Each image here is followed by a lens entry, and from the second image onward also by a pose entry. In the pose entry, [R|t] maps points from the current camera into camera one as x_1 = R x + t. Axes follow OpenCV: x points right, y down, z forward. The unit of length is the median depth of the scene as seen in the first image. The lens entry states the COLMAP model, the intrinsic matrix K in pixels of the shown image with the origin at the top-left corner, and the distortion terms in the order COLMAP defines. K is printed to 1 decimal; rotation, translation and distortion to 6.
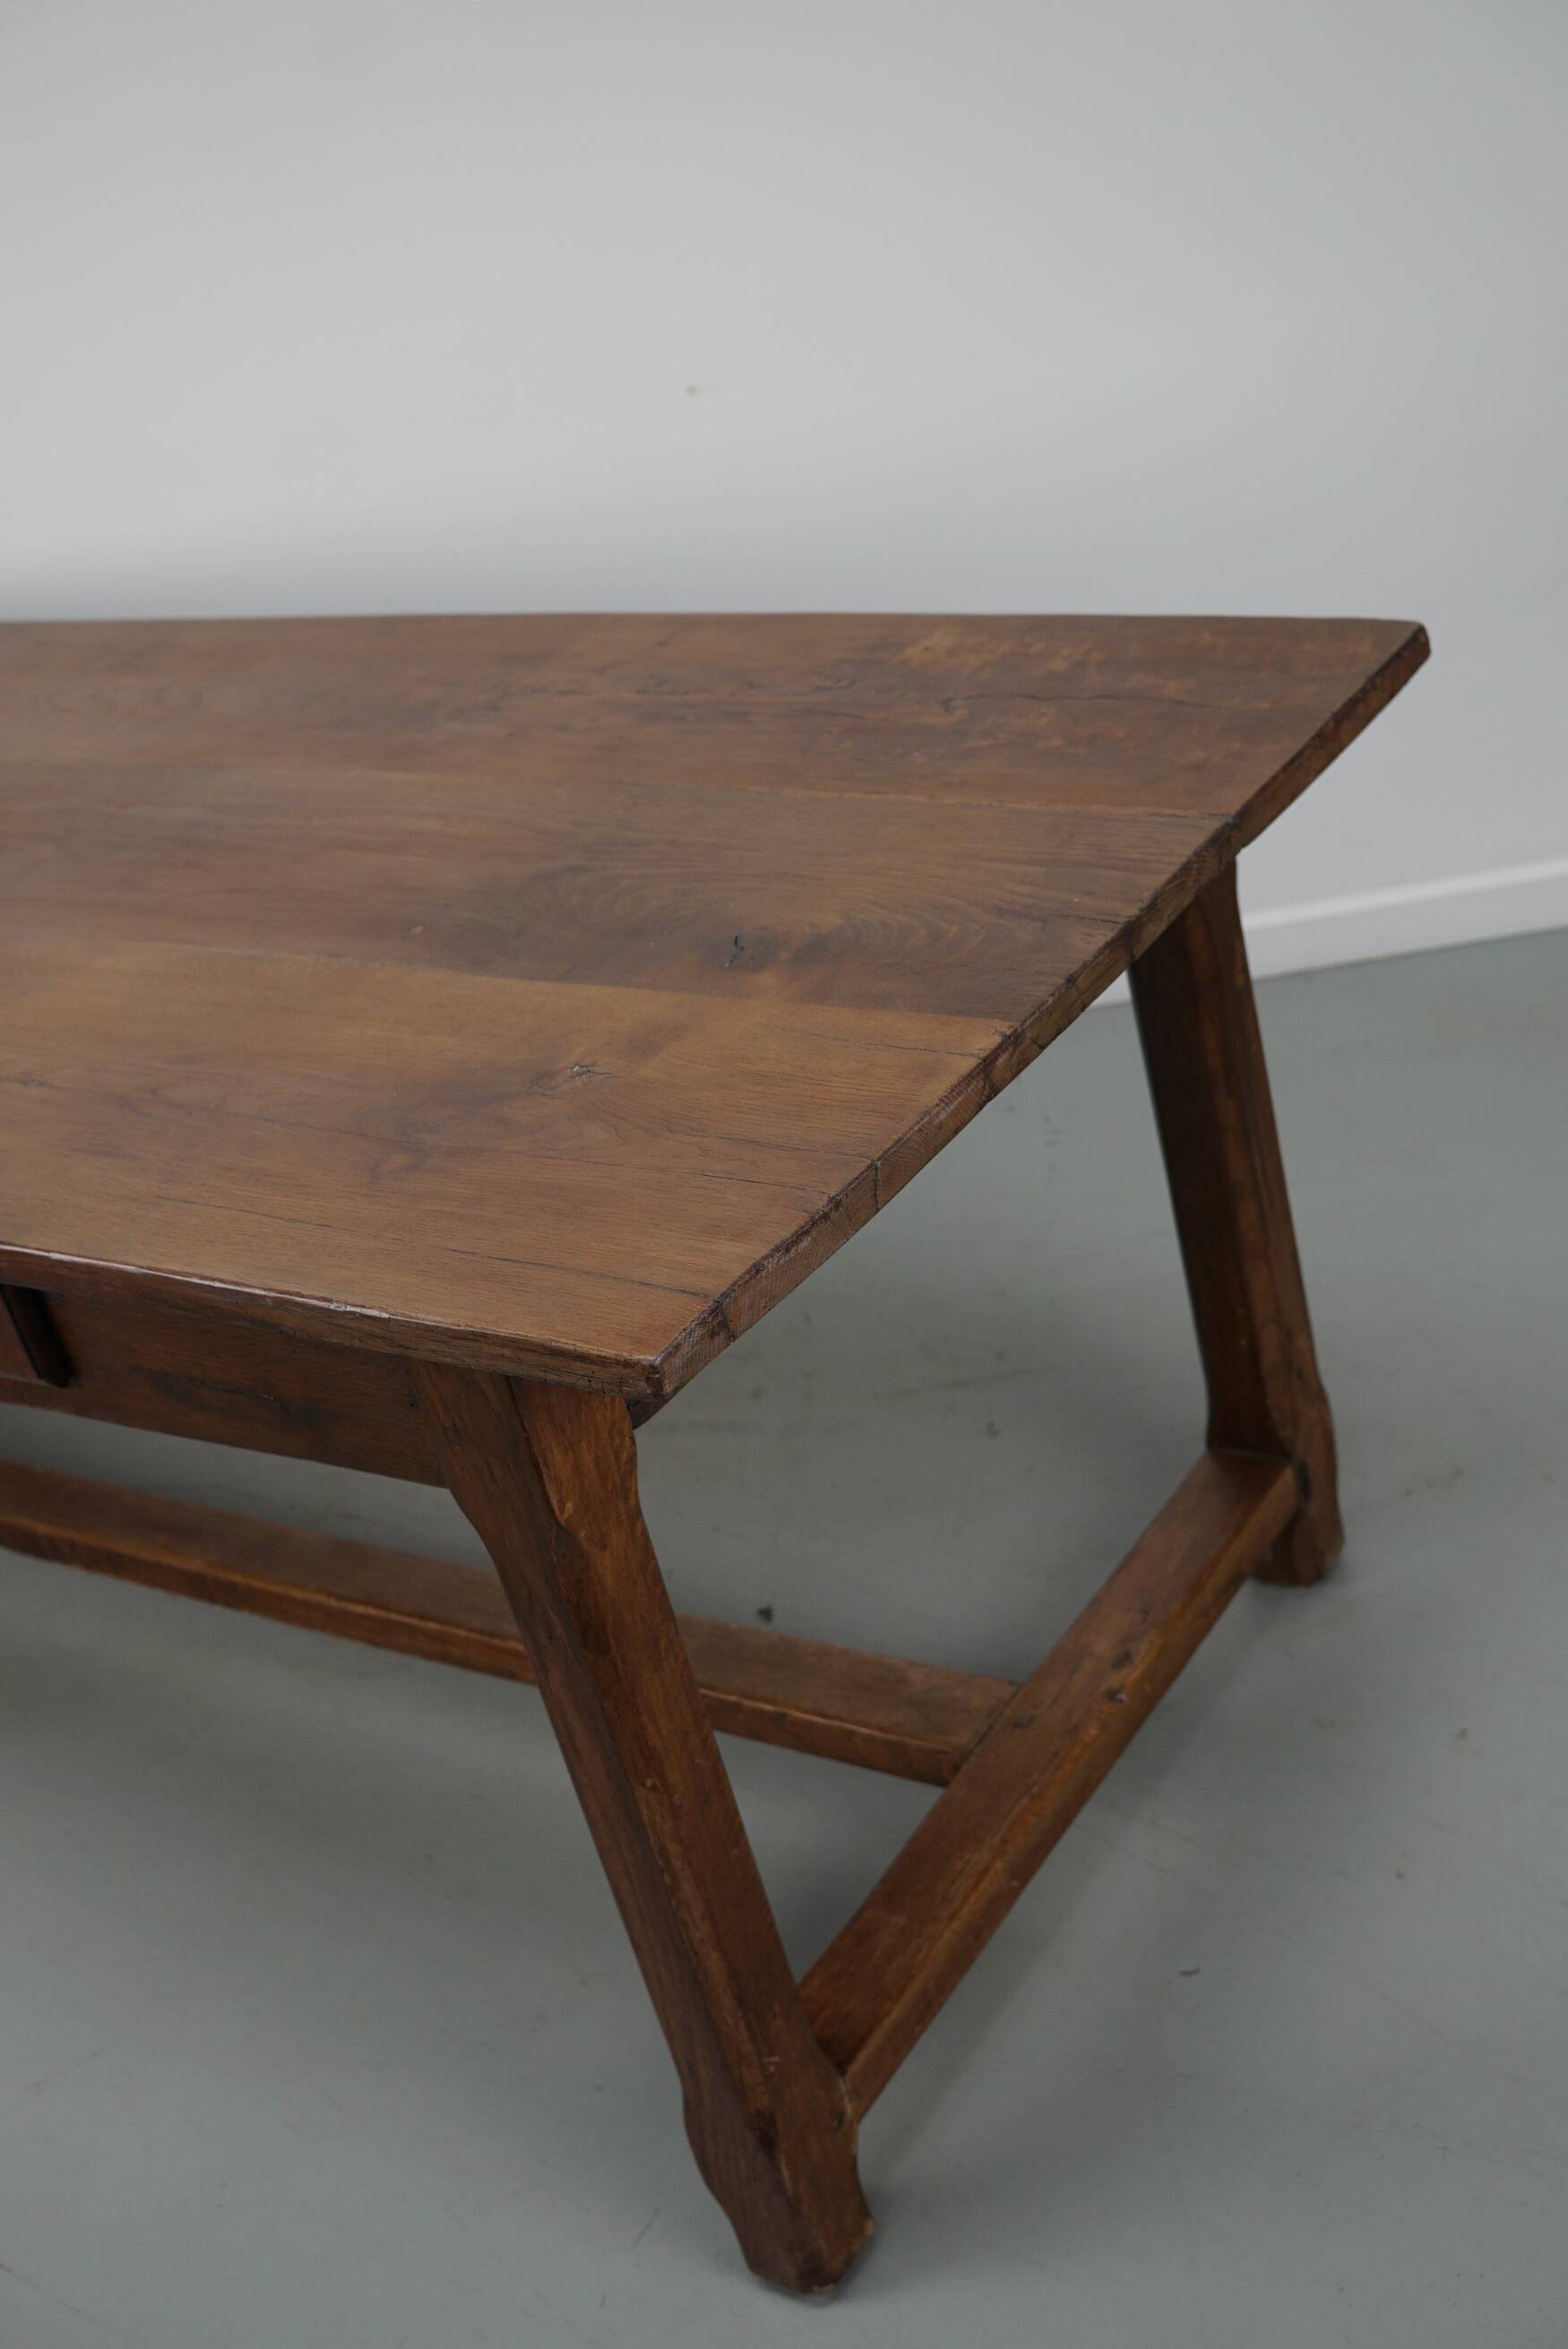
lens RADIAL K [[3026.2, 0, 770.4], [0, 3026.2, 1178.5], [0, 0, 1]] dist [-0.149046, 0.302112]
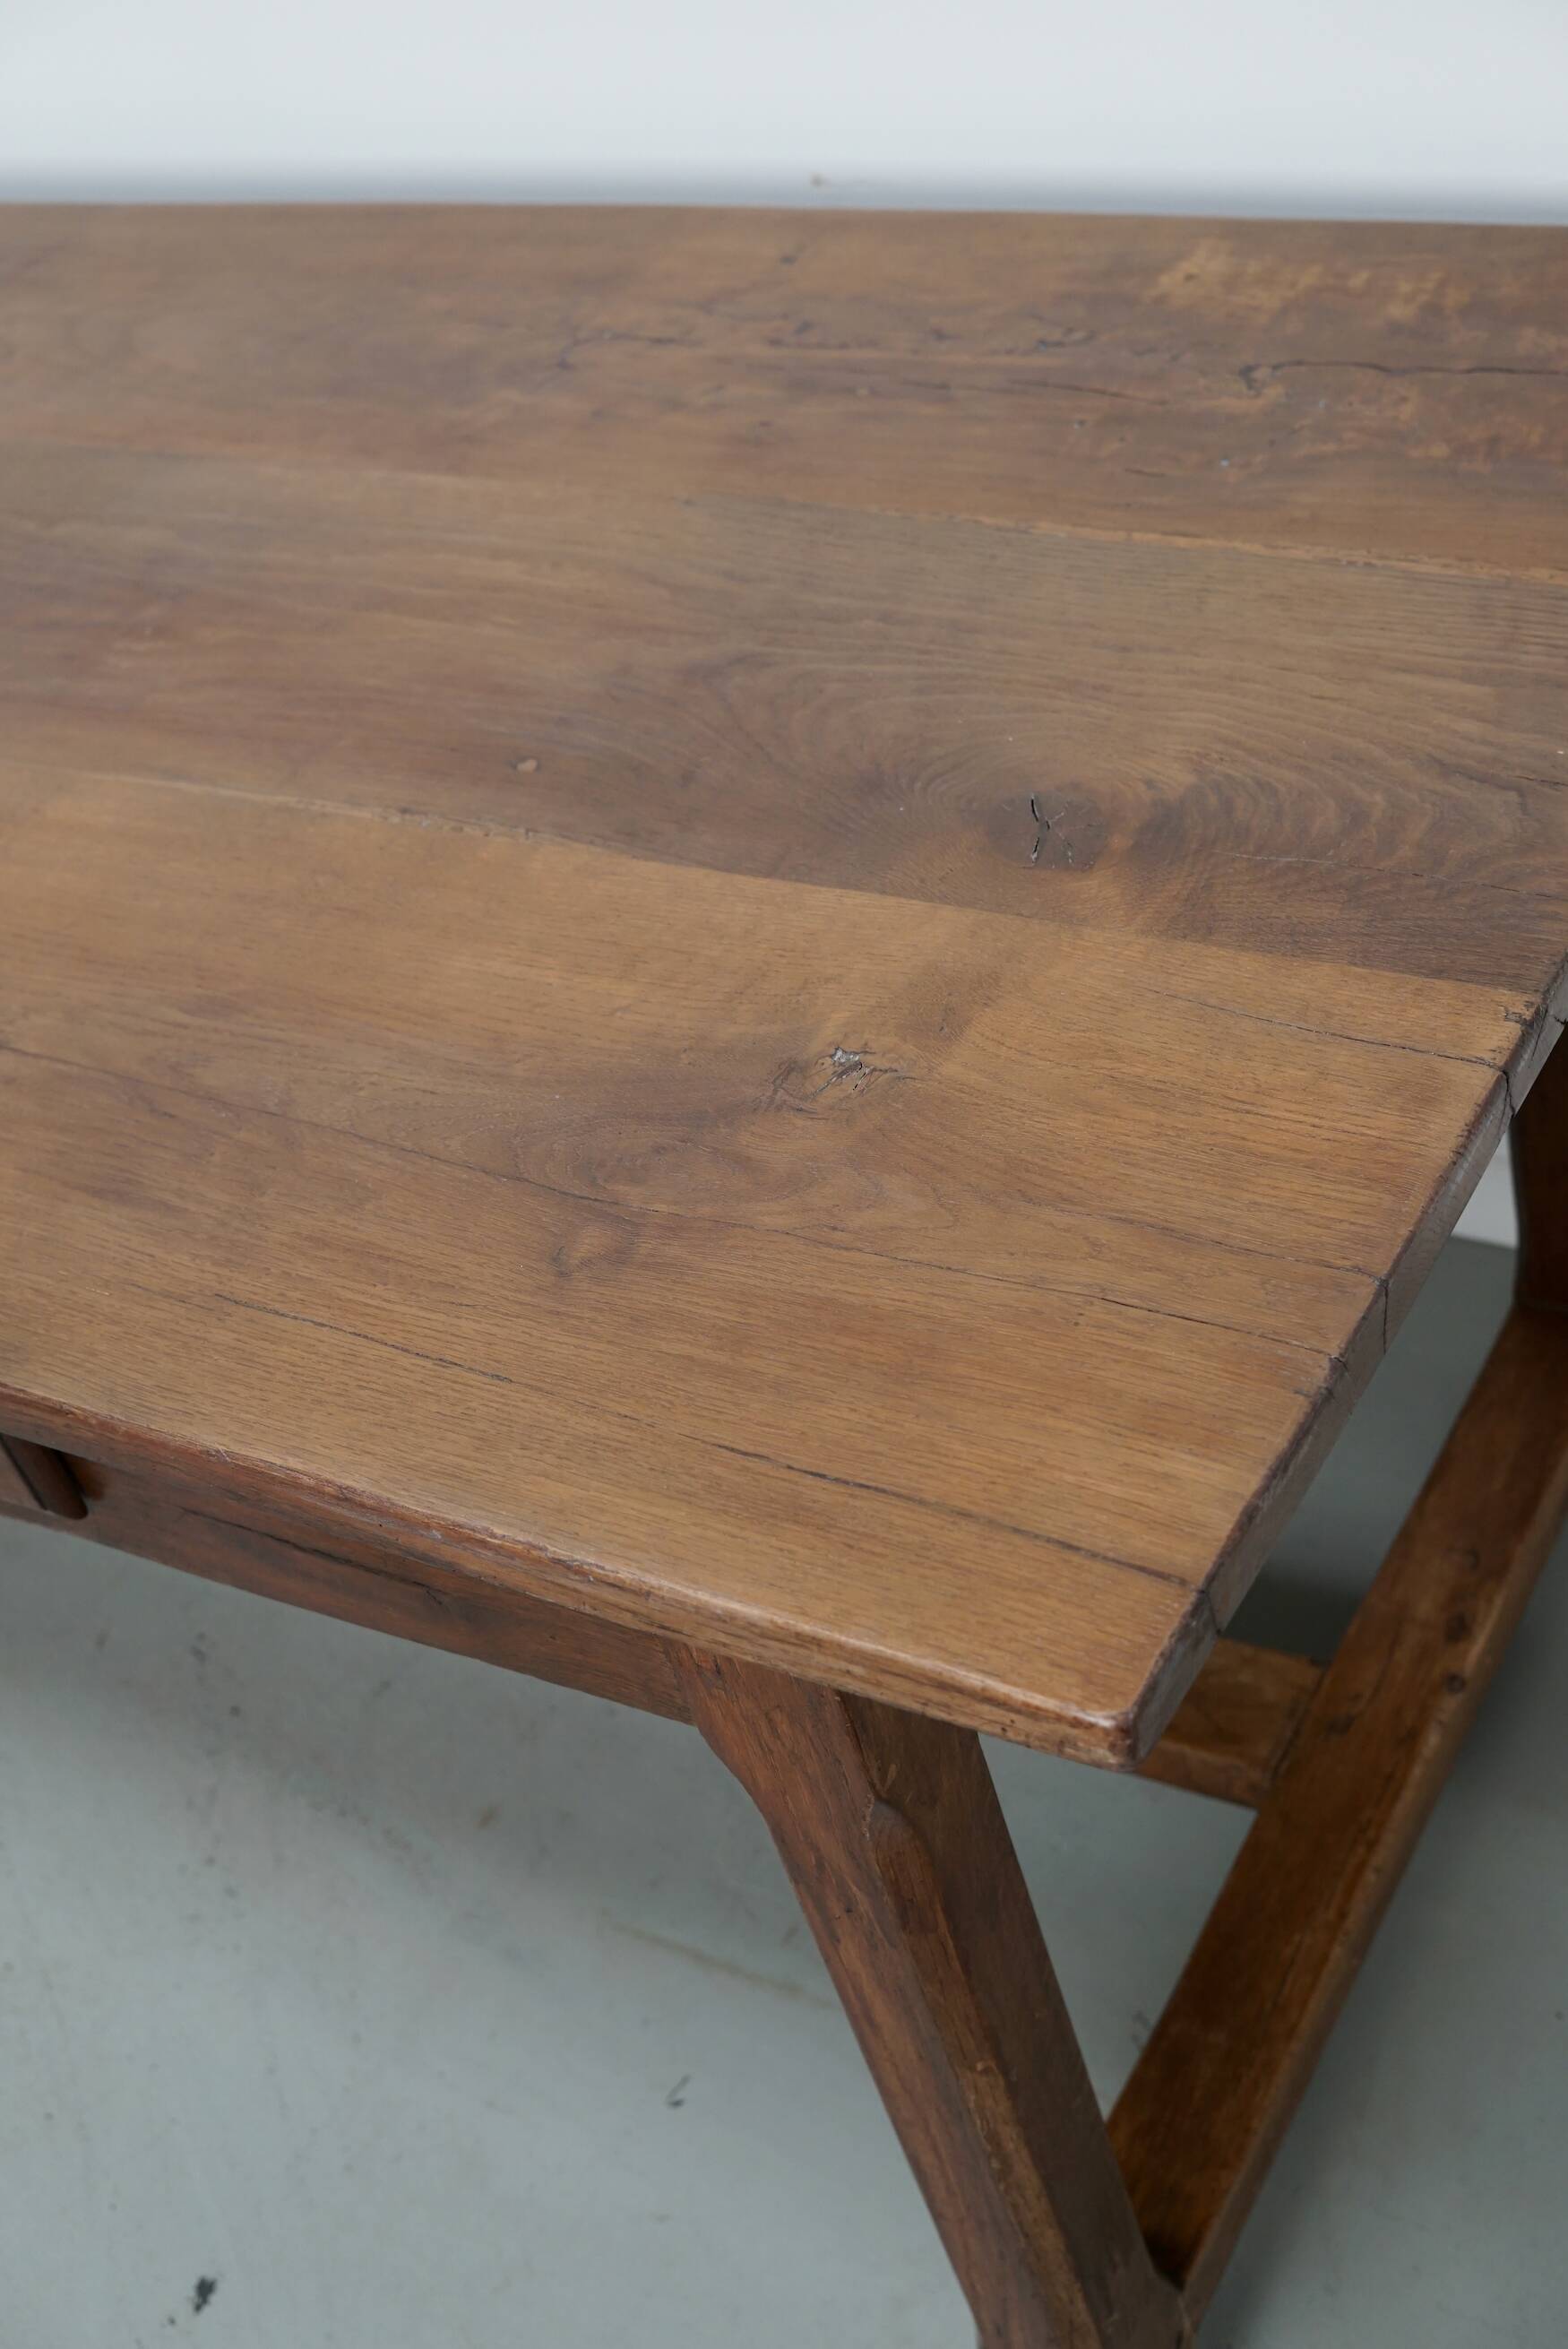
lens RADIAL K [[3041.7, 0, 755.6], [0, 3041.7, 1164.4], [0, 0, 1]] dist [-0.150222, 0.309980]
pose [[0.998234, -0.047170, 0.036113, -0.098376], [0.039312, 0.980263, 0.193750, -0.130464], [-0.044540, -0.191988, 0.980386, 0.318805]]
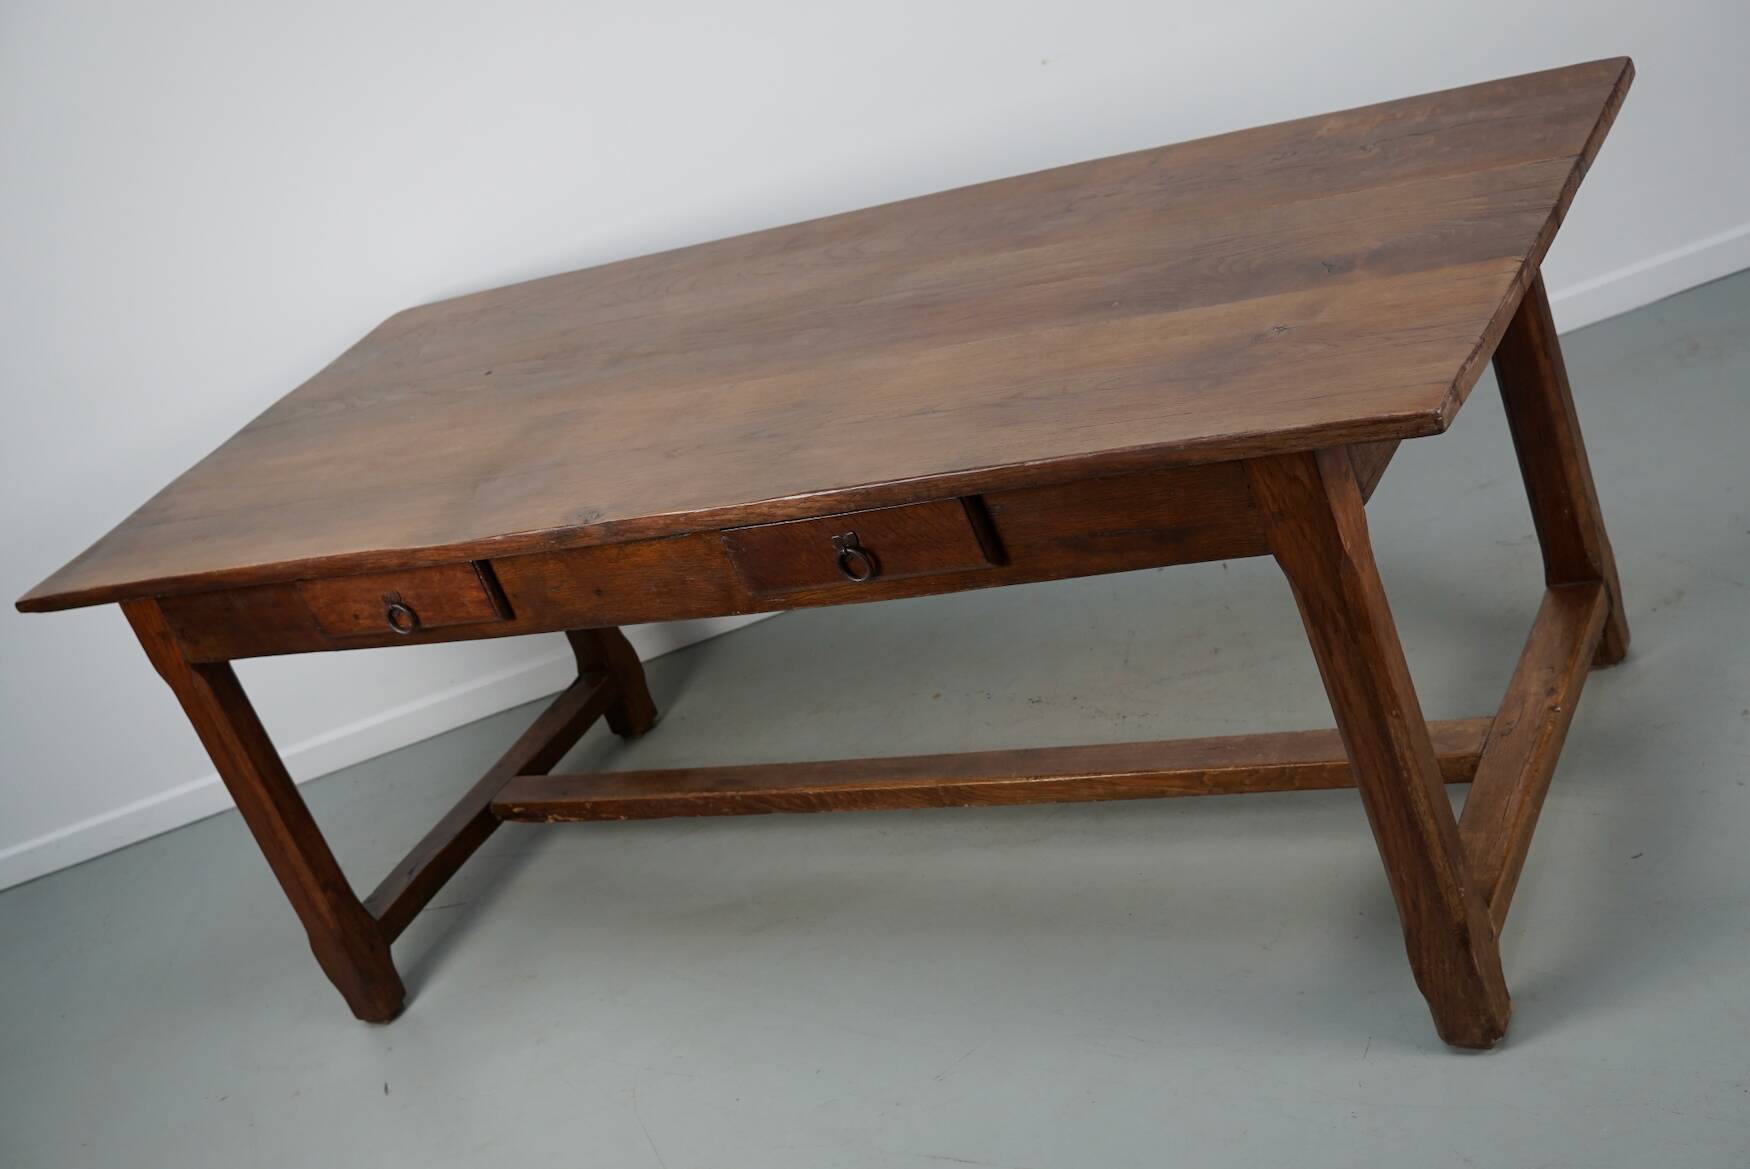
lens RADIAL K [[2254.8, 0, 873.2], [0, 2254.8, 608.1], [0, 0, 1]] dist [-0.149046, 0.302112]
pose [[0.986193, -0.160739, 0.039840, -0.347233], [0.163569, 0.983060, -0.082696, 0.180098], [-0.025873, 0.088071, 0.995778, -0.274306]]
